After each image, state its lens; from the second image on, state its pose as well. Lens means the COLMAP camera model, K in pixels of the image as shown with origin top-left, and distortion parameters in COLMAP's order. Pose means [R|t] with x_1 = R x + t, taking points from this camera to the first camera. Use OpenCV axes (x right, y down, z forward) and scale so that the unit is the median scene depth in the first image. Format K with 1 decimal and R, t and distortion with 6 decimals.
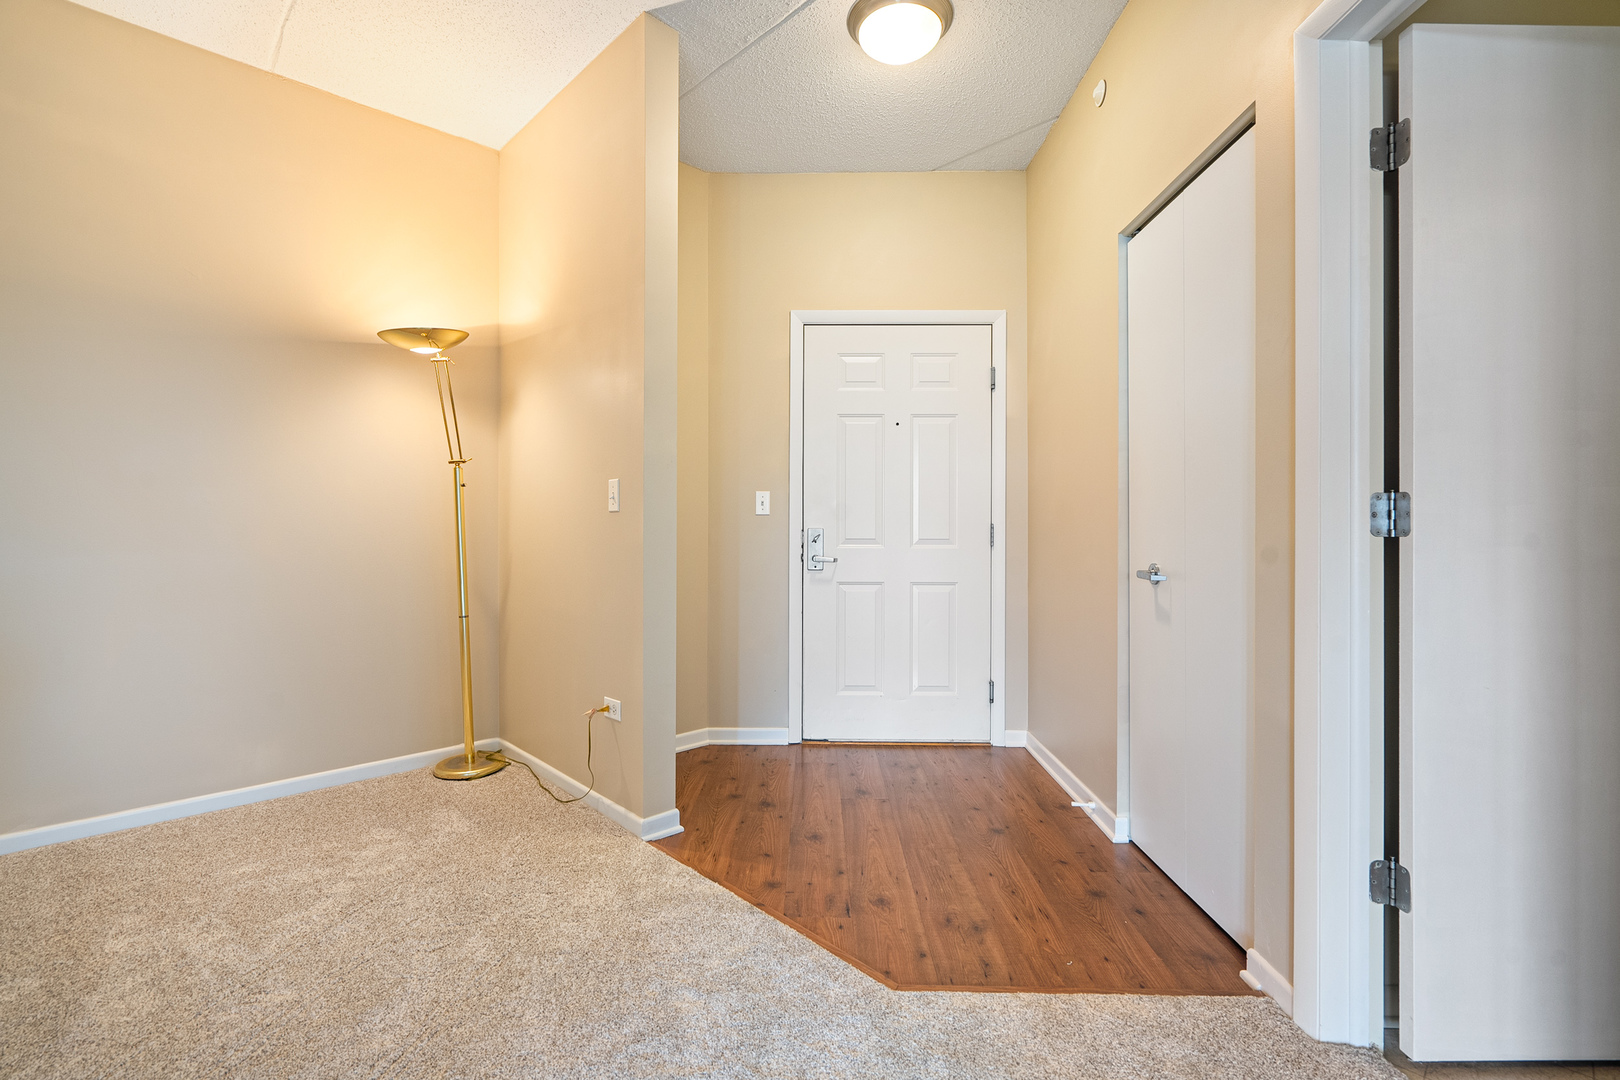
lens RADIAL K [[752.8, 0, 812.3], [0, 752.8, 524.7], [0, 0, 1]] dist [-0.002426, 0.000481]
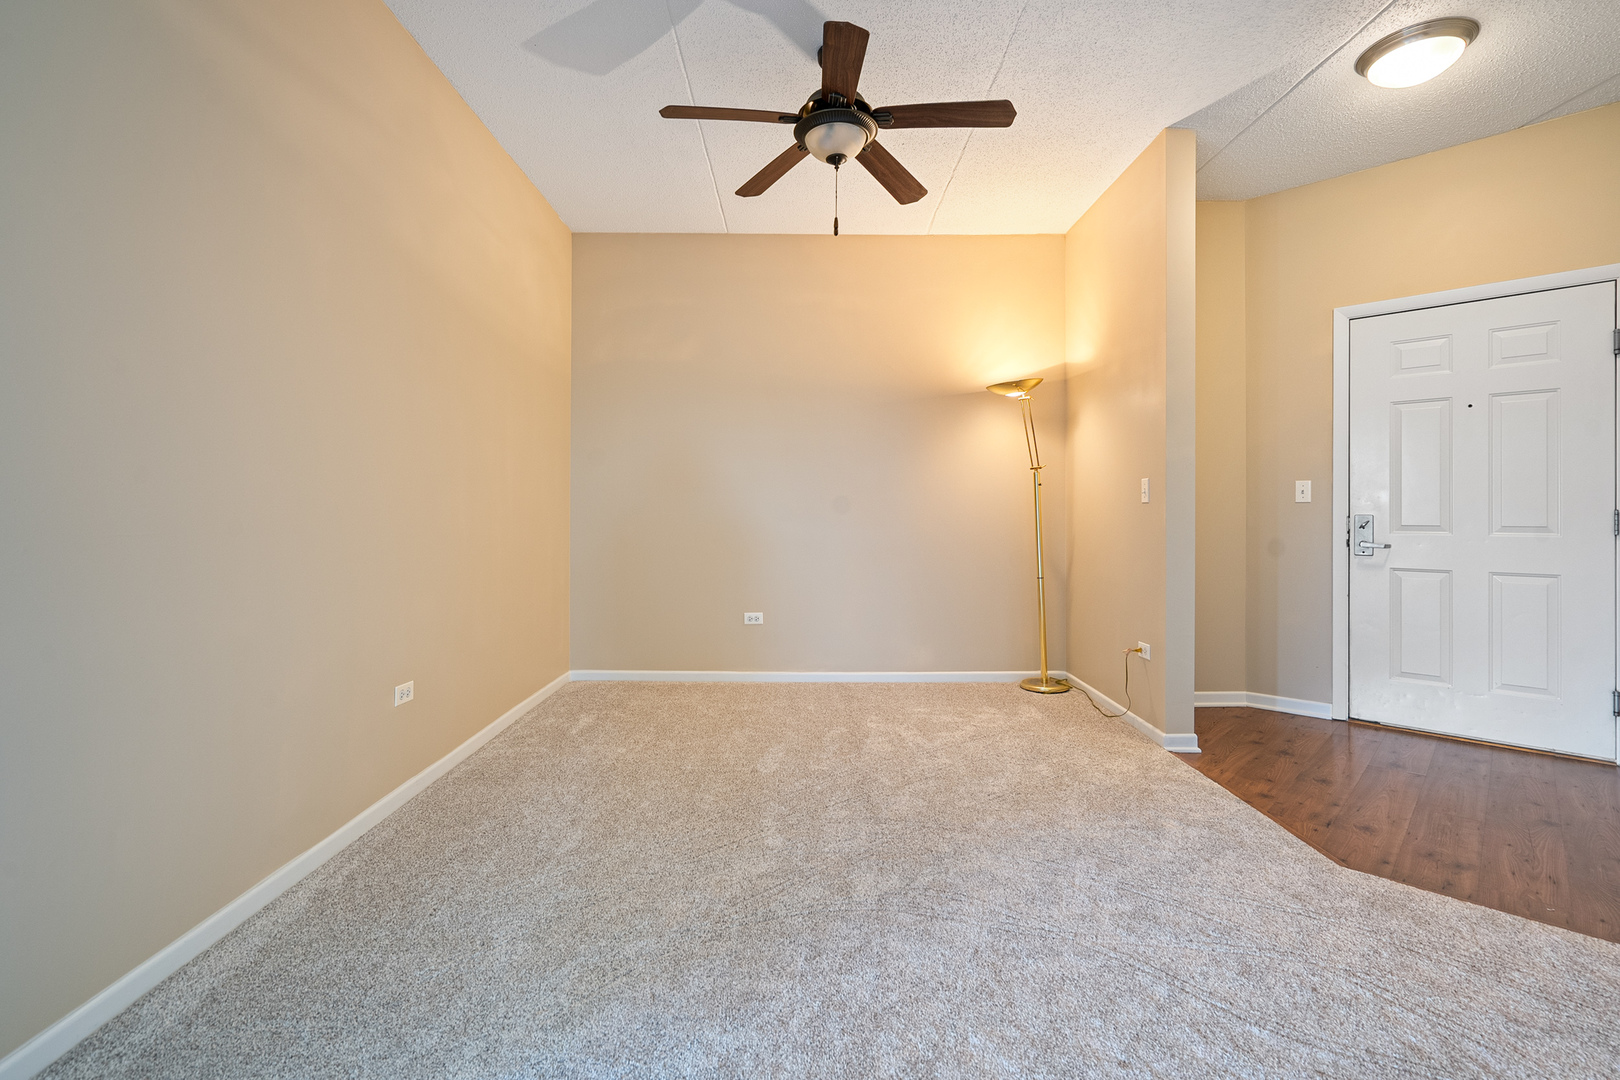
lens RADIAL K [[752.8, 0, 812.3], [0, 752.8, 524.7], [0, 0, 1]] dist [-0.002426, 0.000481]
pose [[0.738622, 0.007761, -0.674075, 0.201968], [0.004930, 0.999845, 0.016915, -0.004233], [0.674102, -0.015817, 0.738469, -0.386291]]
